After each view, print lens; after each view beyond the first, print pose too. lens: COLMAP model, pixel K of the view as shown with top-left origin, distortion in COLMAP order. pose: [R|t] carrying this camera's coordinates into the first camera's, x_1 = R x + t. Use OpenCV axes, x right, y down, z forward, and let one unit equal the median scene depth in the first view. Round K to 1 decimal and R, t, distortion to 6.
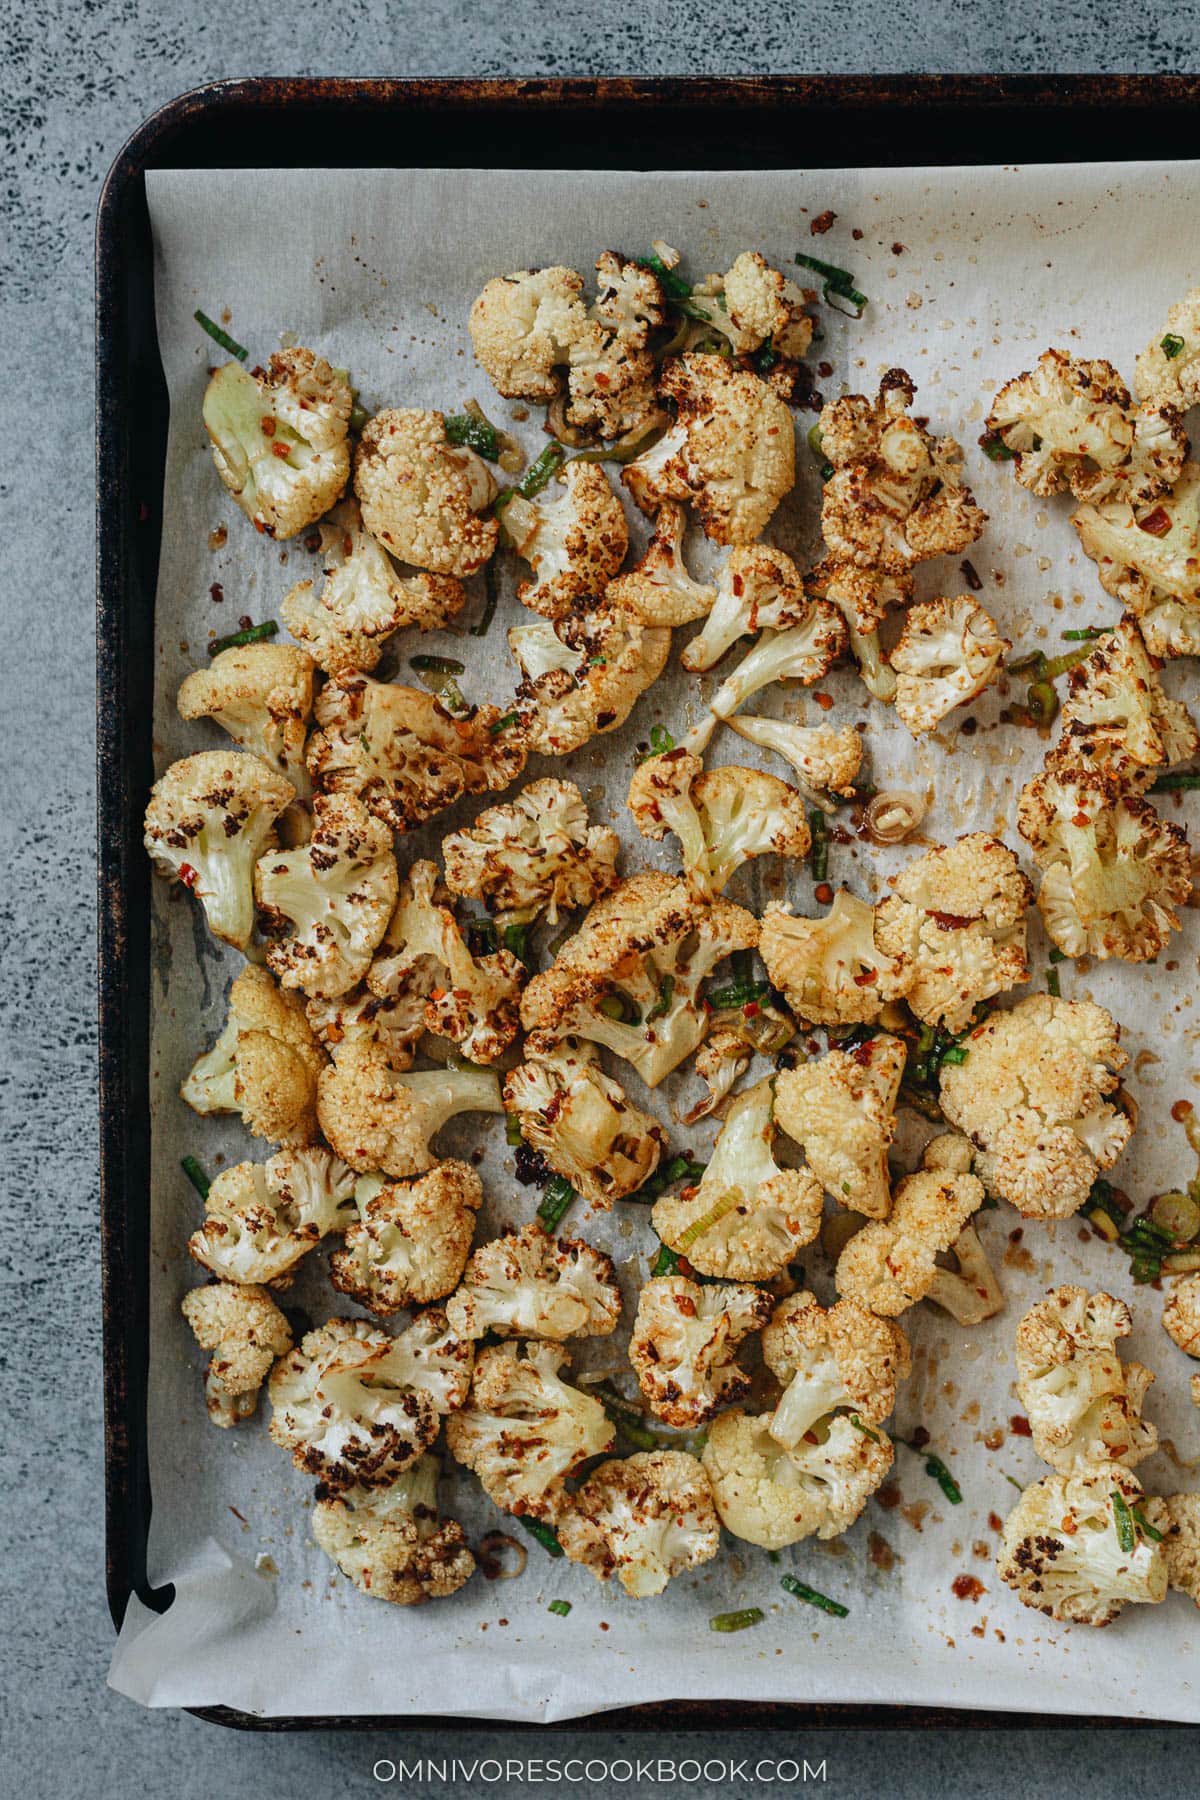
lens RADIAL K [[2611.7, 0, 600.0], [0, 2611.7, 900.0], [0, 0, 1]] dist [-0.095181, 0.075757]
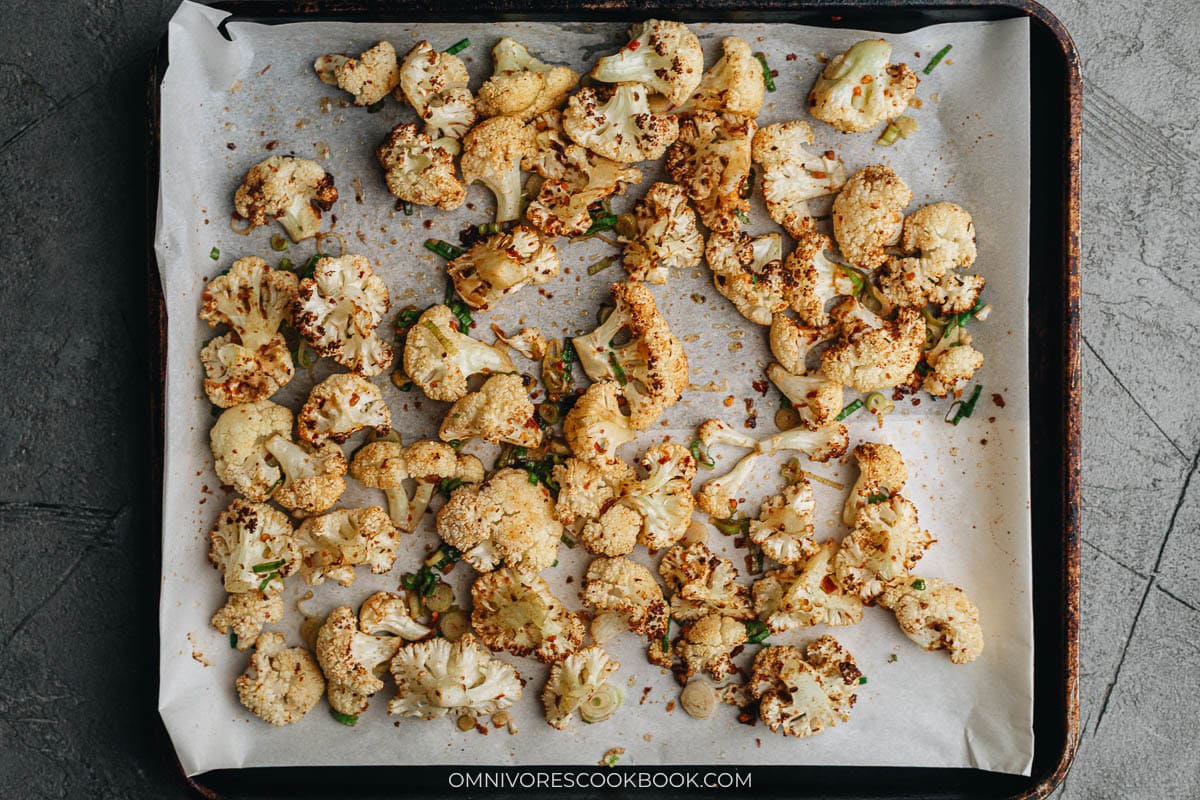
lens RADIAL K [[1626.1, 0, 600.0], [0, 1626.1, 400.0], [0, 0, 1]] dist [0.299762, -2.339151]
pose [[-0.005169, 0.999501, 0.031164, 0.049888], [-0.999966, -0.004969, -0.006516, 0.019381], [-0.006358, -0.031197, 0.999493, -0.119045]]
